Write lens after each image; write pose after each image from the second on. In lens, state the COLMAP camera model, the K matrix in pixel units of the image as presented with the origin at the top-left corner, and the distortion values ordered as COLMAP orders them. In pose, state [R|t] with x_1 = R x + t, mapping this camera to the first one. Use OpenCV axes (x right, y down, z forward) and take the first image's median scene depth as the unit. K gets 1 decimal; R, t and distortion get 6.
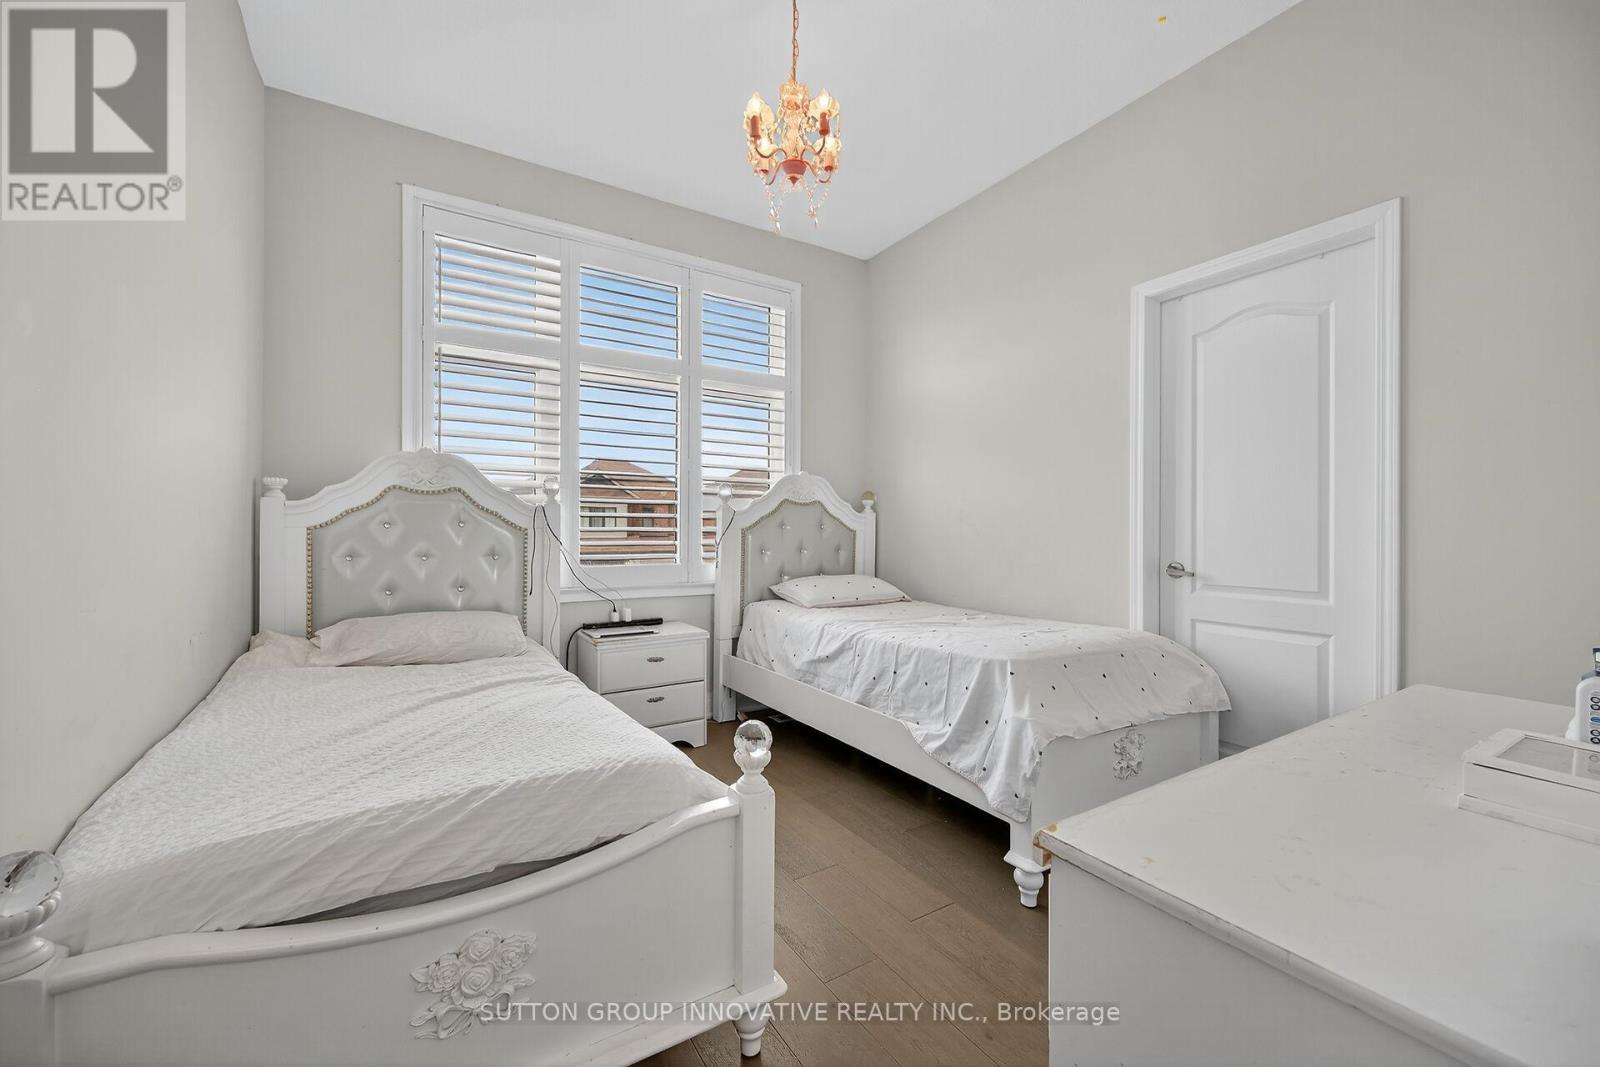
lens RADIAL K [[625.8, 0, 798.9], [0, 625.8, 521.0], [0, 0, 1]] dist [0.003032, -0.000081]
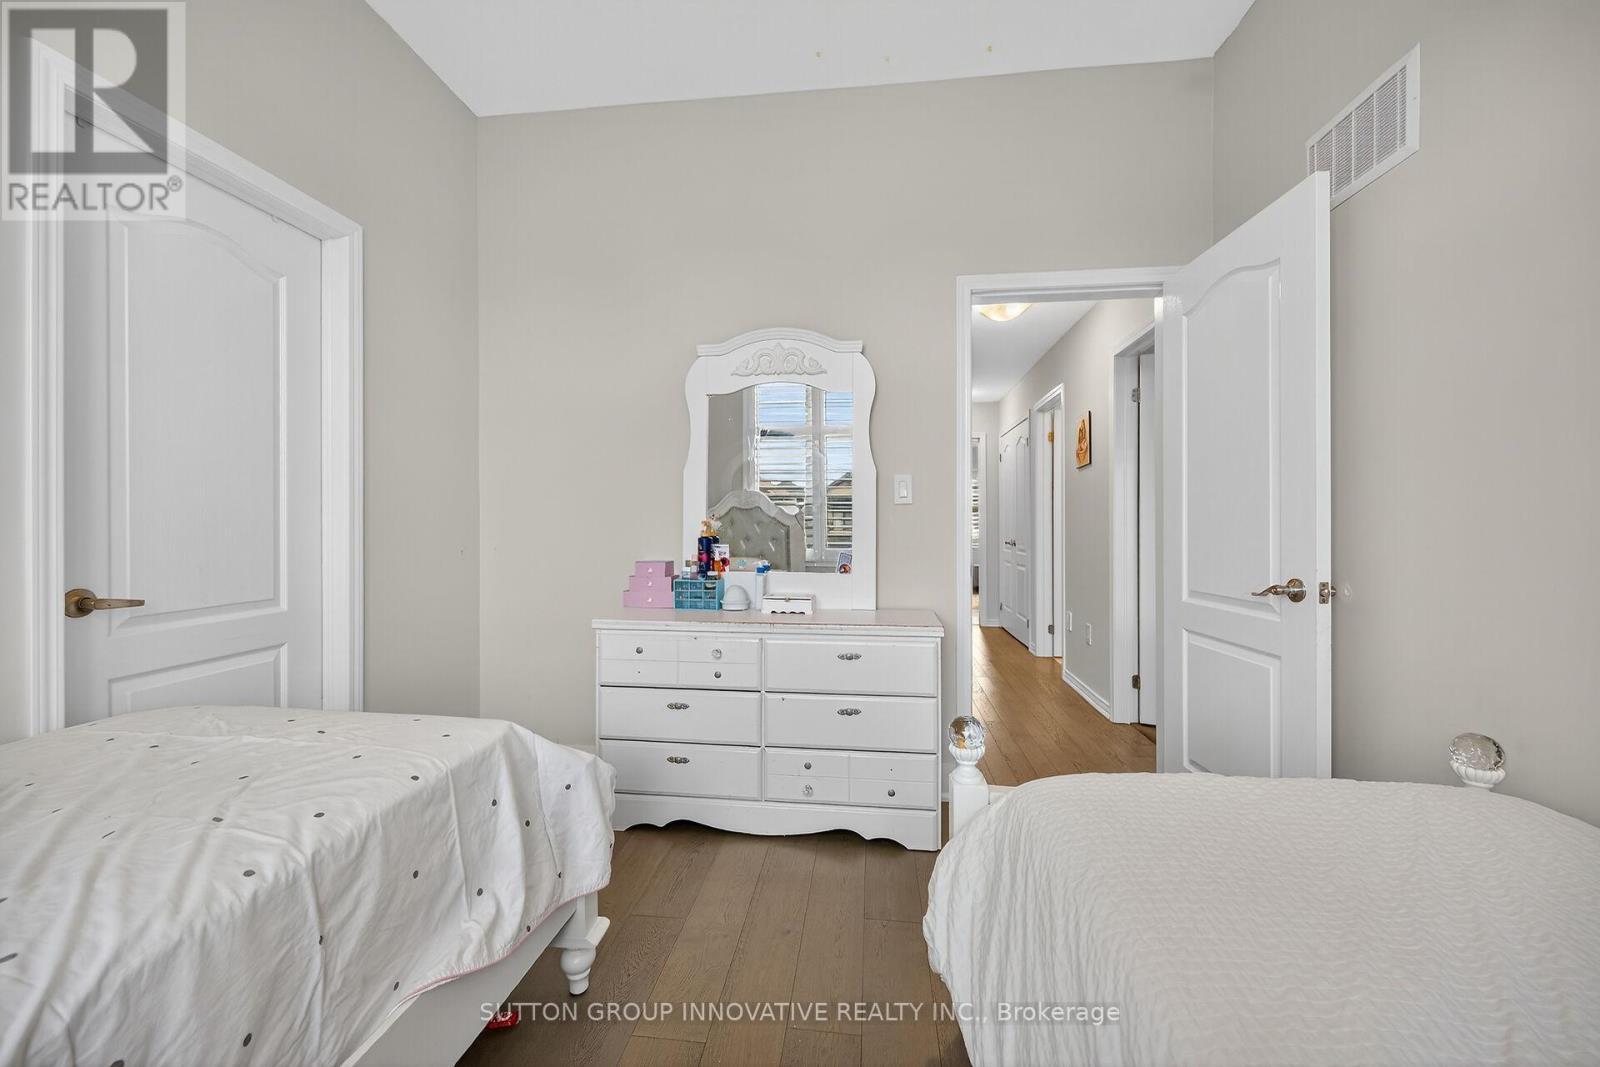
lens RADIAL K [[625.8, 0, 798.9], [0, 625.8, 521.0], [0, 0, 1]] dist [0.003032, -0.000081]
pose [[-0.774251, 0.005360, 0.632856, -0.298708], [0.000757, 0.999971, -0.007543, 0.012225], [-0.632878, -0.005361, -0.774233, 1.197502]]
